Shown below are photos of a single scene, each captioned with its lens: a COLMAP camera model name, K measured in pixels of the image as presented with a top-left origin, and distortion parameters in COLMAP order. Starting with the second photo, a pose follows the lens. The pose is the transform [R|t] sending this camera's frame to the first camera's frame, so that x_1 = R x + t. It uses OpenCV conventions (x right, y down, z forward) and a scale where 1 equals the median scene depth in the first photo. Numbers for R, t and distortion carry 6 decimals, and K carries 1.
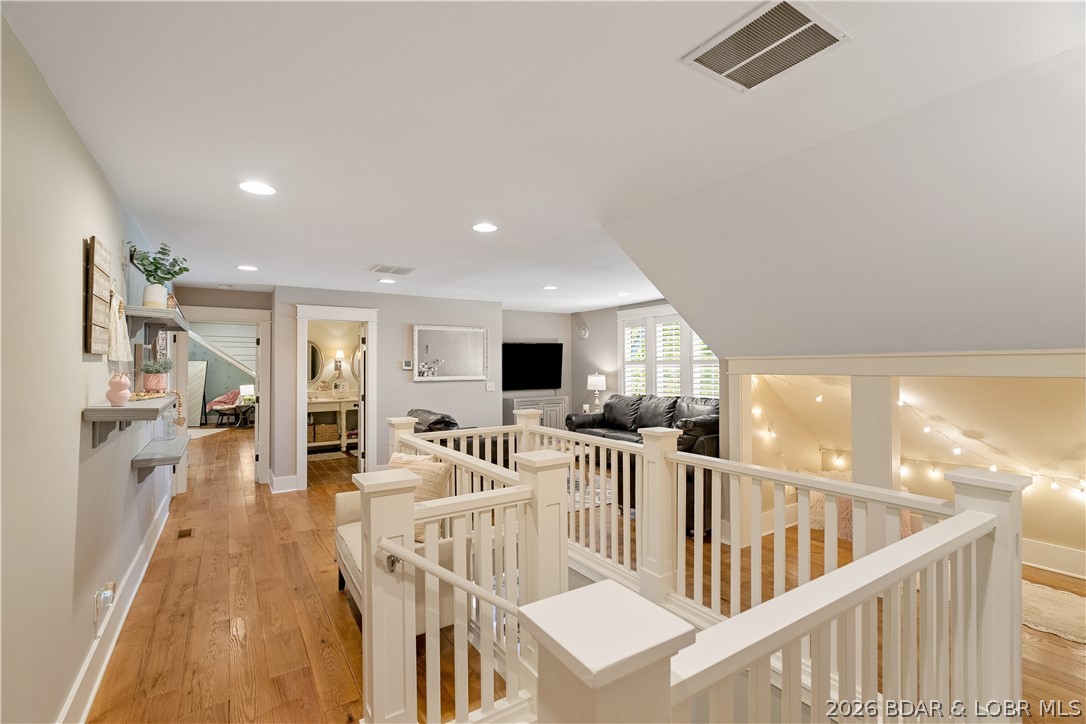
lens RADIAL K [[494.1, 0, 540.7], [0, 494.1, 364.0], [0, 0, 1]] dist [-0.005164, 0.000255]
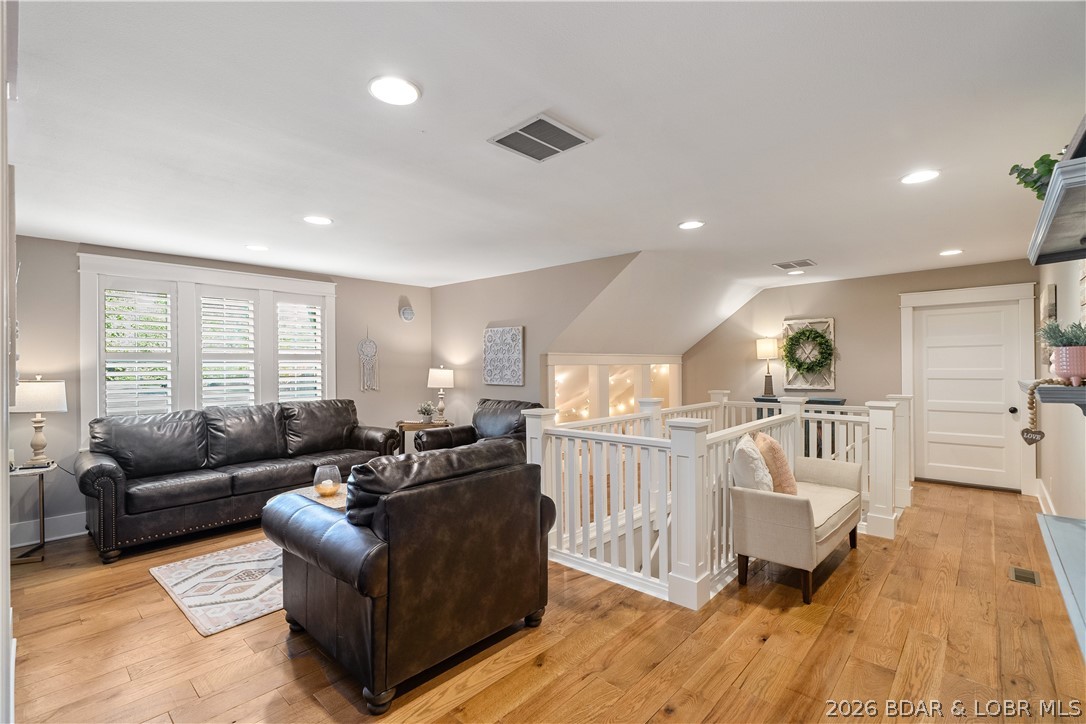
lens RADIAL K [[494.1, 0, 537.7], [0, 494.1, 365.5], [0, 0, 1]] dist [-0.005164, 0.000255]
pose [[-0.260542, 0.010265, 0.965408, -0.574250], [0.004885, 0.999945, -0.009313, 0.019748], [-0.965450, 0.002289, -0.260578, 0.858786]]
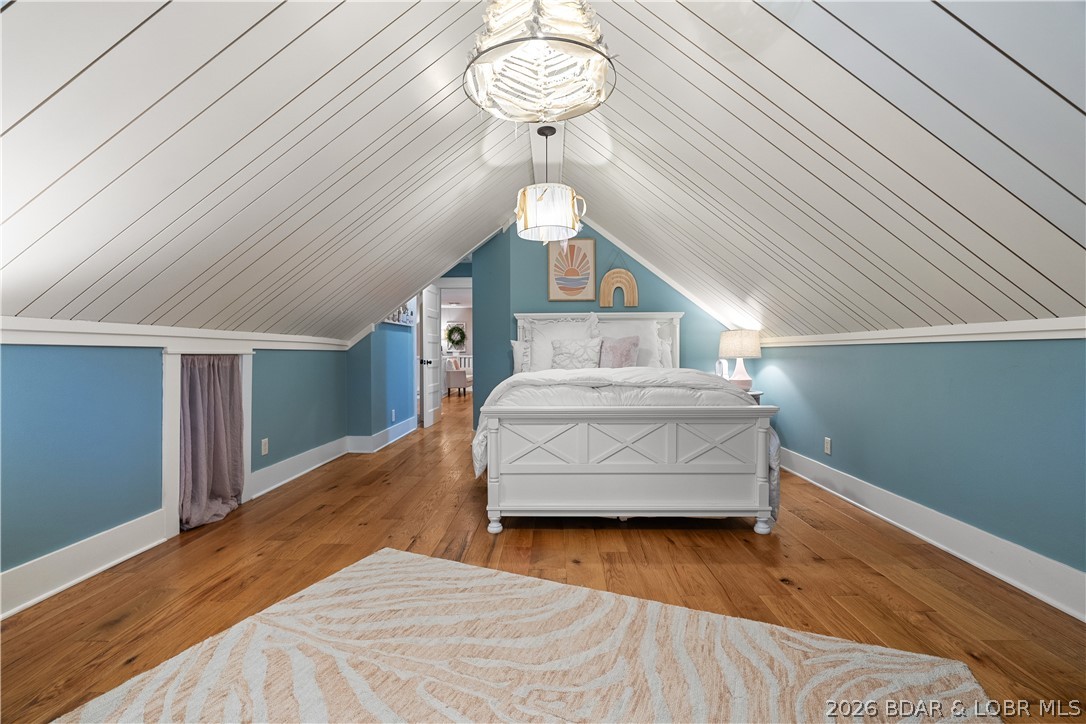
lens RADIAL K [[494.1, 0, 543.7], [0, 494.1, 357.0], [0, 0, 1]] dist [-0.005164, 0.000255]
pose [[-0.832126, -0.003966, 0.554572, -1.550226], [0.000027, 0.999974, 0.007192, 0.076134], [-0.554586, 0.006000, -0.832105, 1.958501]]
